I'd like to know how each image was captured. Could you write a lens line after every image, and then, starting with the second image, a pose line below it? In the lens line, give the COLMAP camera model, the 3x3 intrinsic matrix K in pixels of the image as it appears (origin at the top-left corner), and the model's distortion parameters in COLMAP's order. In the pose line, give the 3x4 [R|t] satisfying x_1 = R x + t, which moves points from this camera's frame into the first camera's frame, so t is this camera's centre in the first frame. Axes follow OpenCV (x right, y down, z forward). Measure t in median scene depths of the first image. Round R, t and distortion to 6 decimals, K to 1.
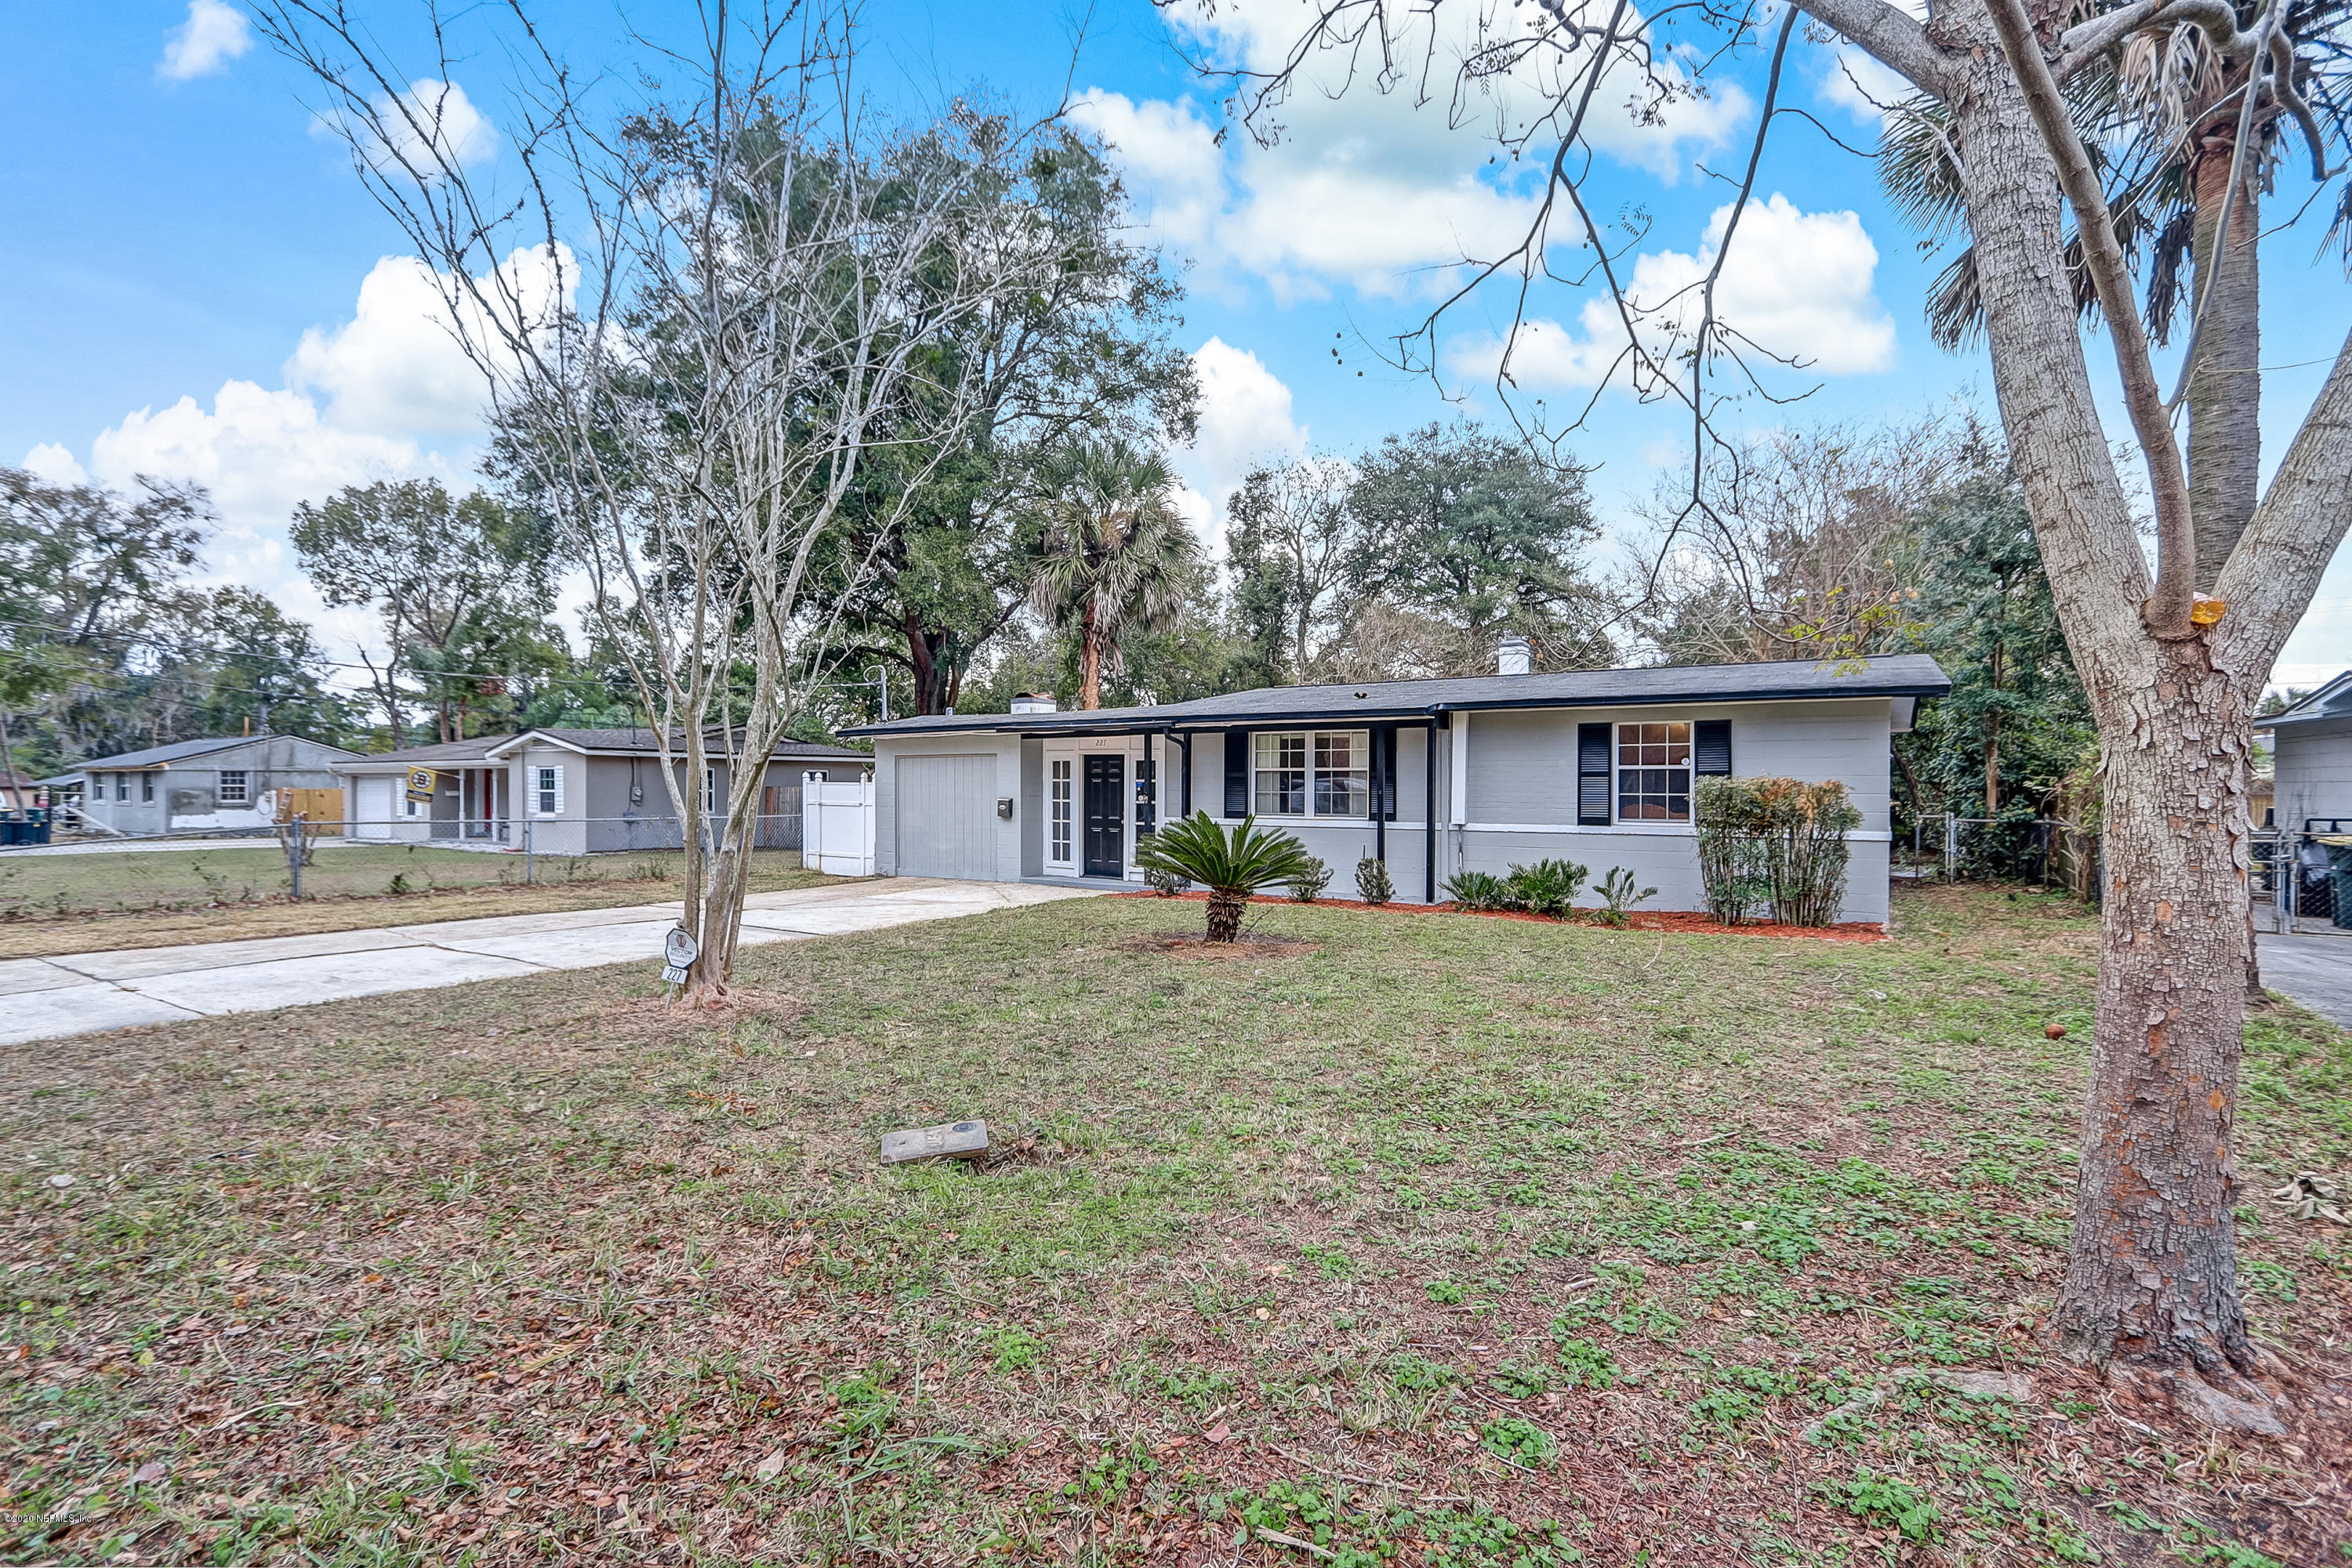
lens RADIAL K [[1078.2, 0, 1188.9], [0, 1078.2, 783.2], [0, 0, 1]] dist [0.000781, 0.002065]
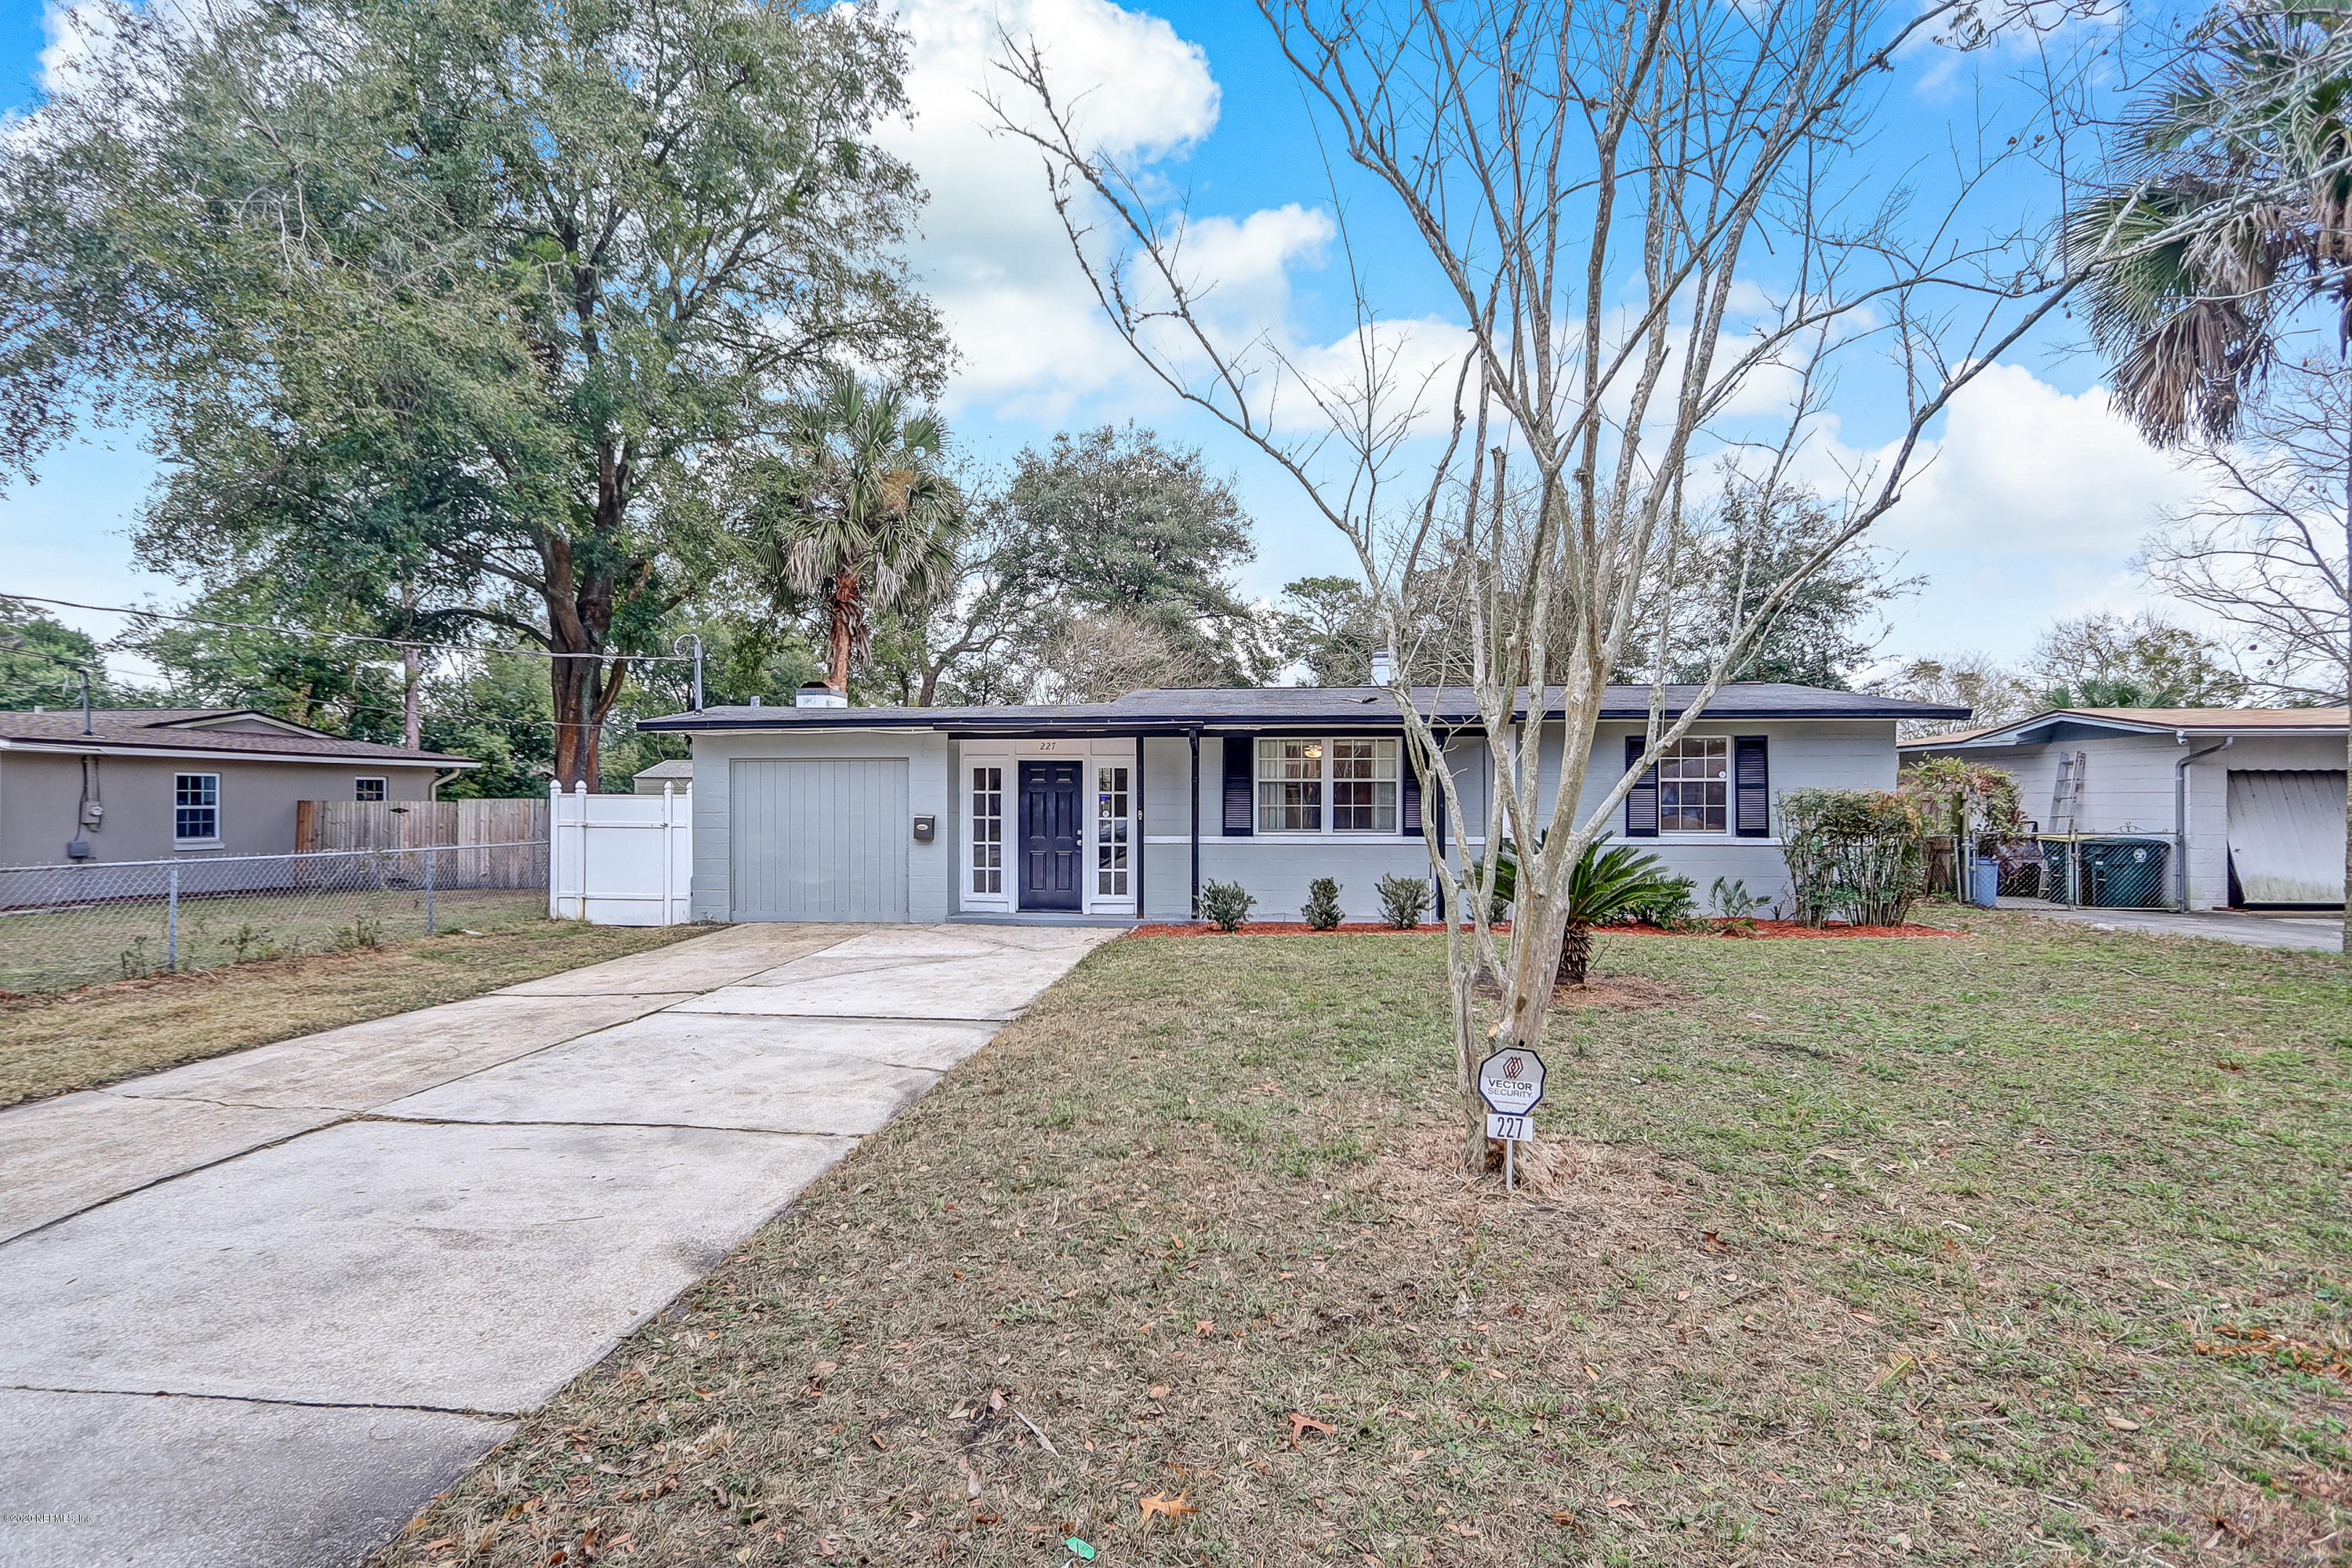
lens RADIAL K [[1078.2, 0, 1173.5], [0, 1078.2, 788.3], [0, 0, 1]] dist [0.000781, 0.002065]
pose [[0.888836, 0.001738, 0.458223, -0.361564], [0.001193, 0.999981, -0.006107, -0.000545], [-0.458225, 0.005975, 0.888816, 0.227192]]
